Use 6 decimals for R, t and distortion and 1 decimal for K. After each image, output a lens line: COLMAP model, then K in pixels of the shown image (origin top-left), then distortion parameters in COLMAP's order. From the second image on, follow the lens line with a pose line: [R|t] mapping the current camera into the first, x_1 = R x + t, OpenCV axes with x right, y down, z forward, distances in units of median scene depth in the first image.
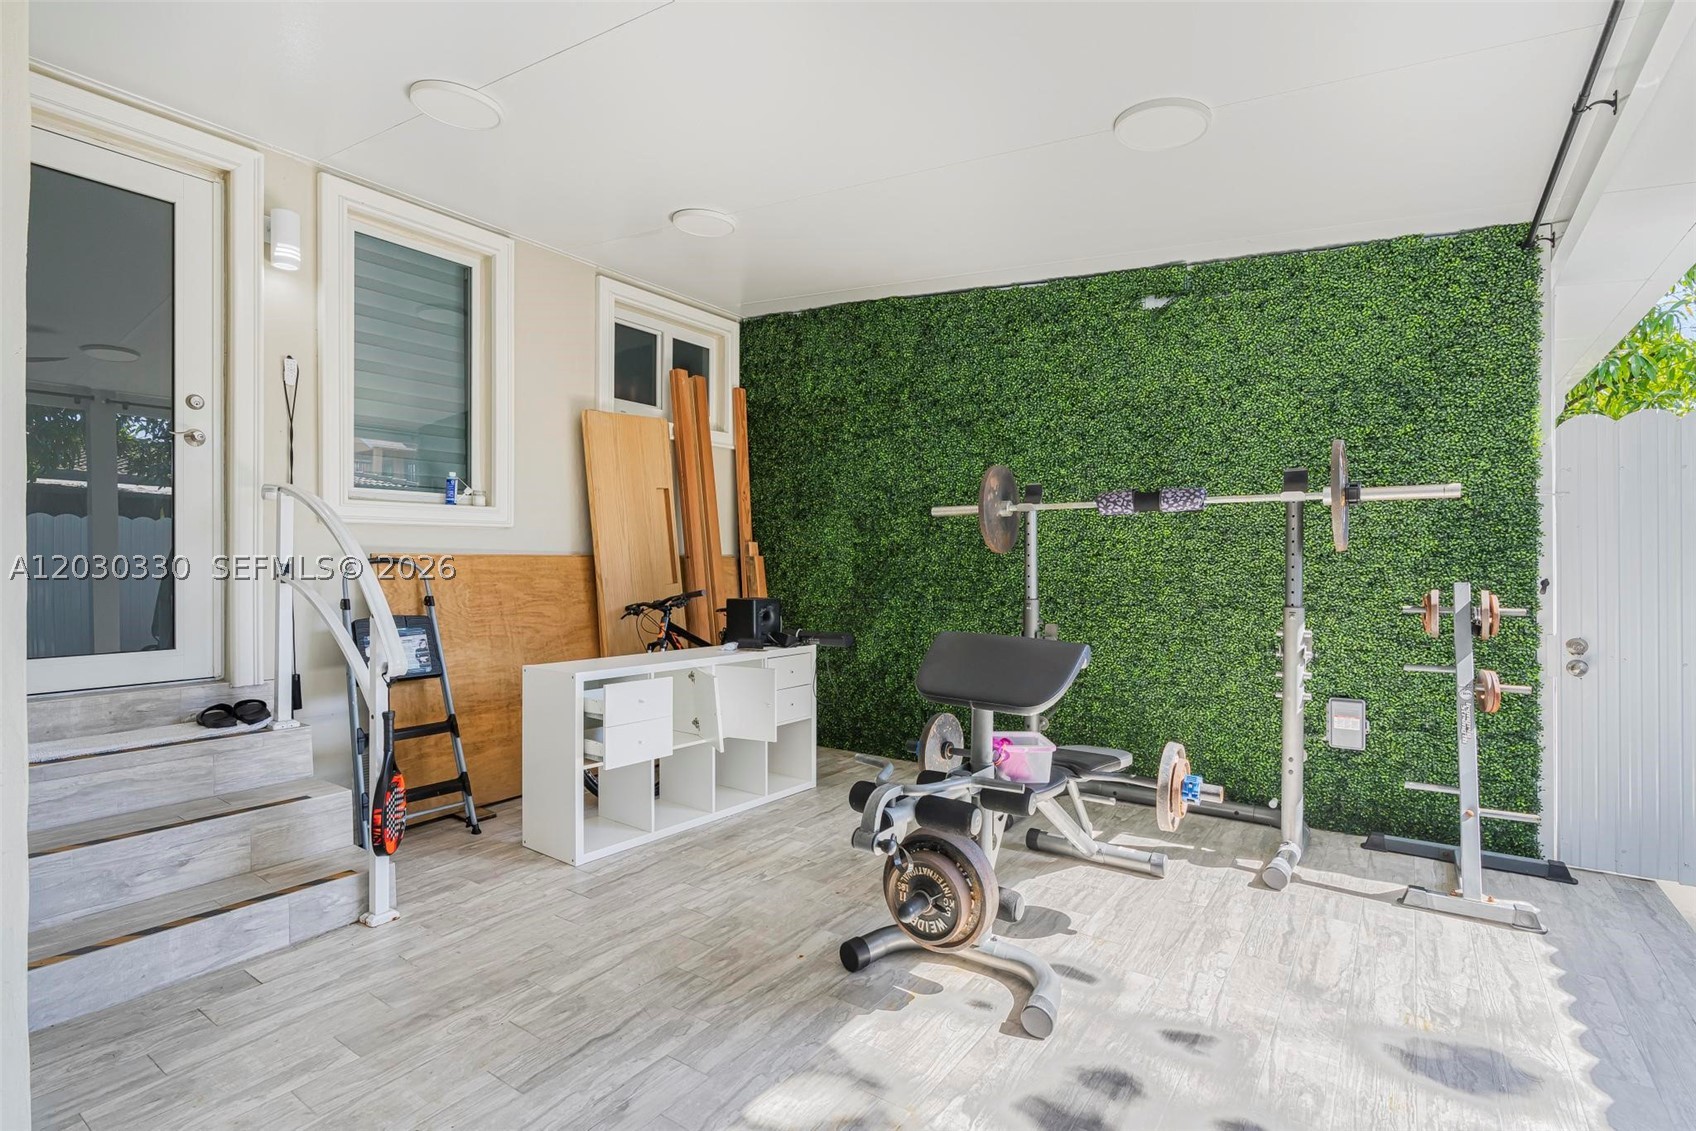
lens RADIAL K [[803.2, 0, 848.0], [0, 803.2, 565.5], [0, 0, 1]] dist [0.000306, 0.000141]
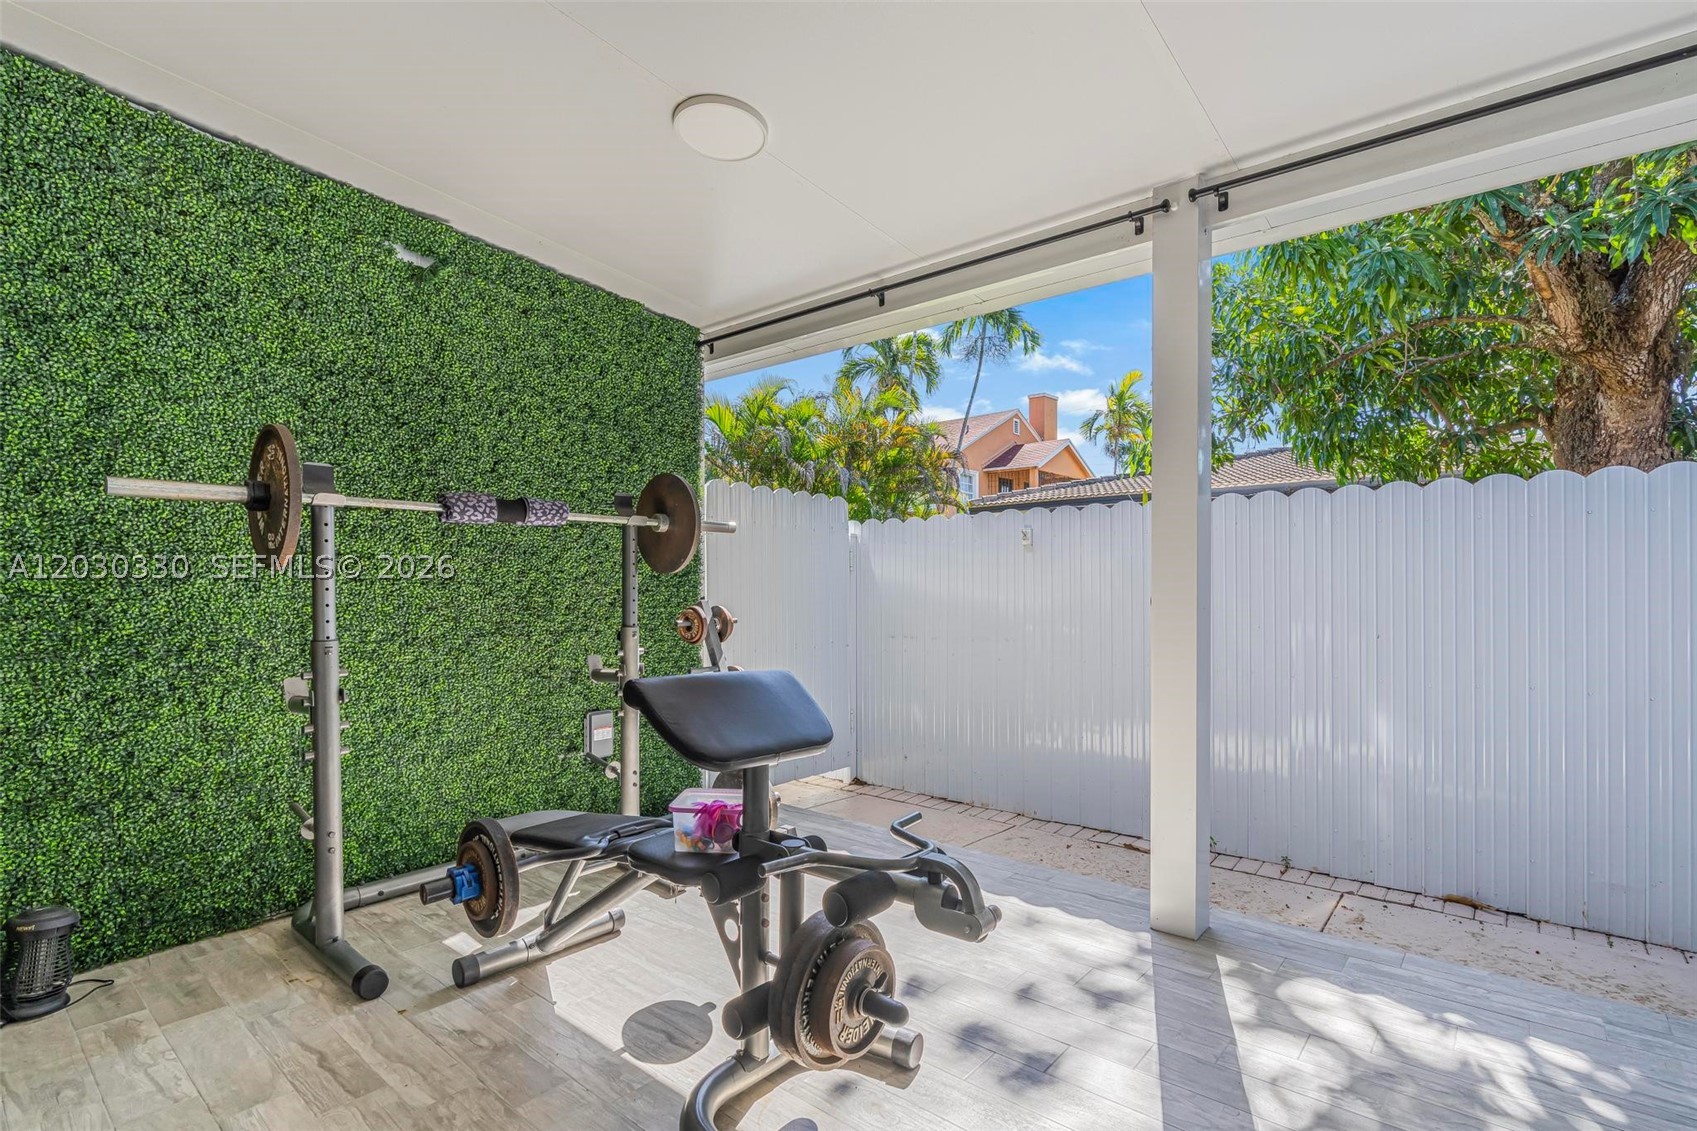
lens RADIAL K [[837.9, 0, 846.6], [0, 837.9, 588.7], [0, 0, 1]] dist [-0.000006, 0.000084]
pose [[0.085678, -0.003463, 0.996317, -0.456059], [0.006246, 0.999976, 0.002938, 0.000981], [-0.996303, 0.005972, 0.085698, 0.565958]]
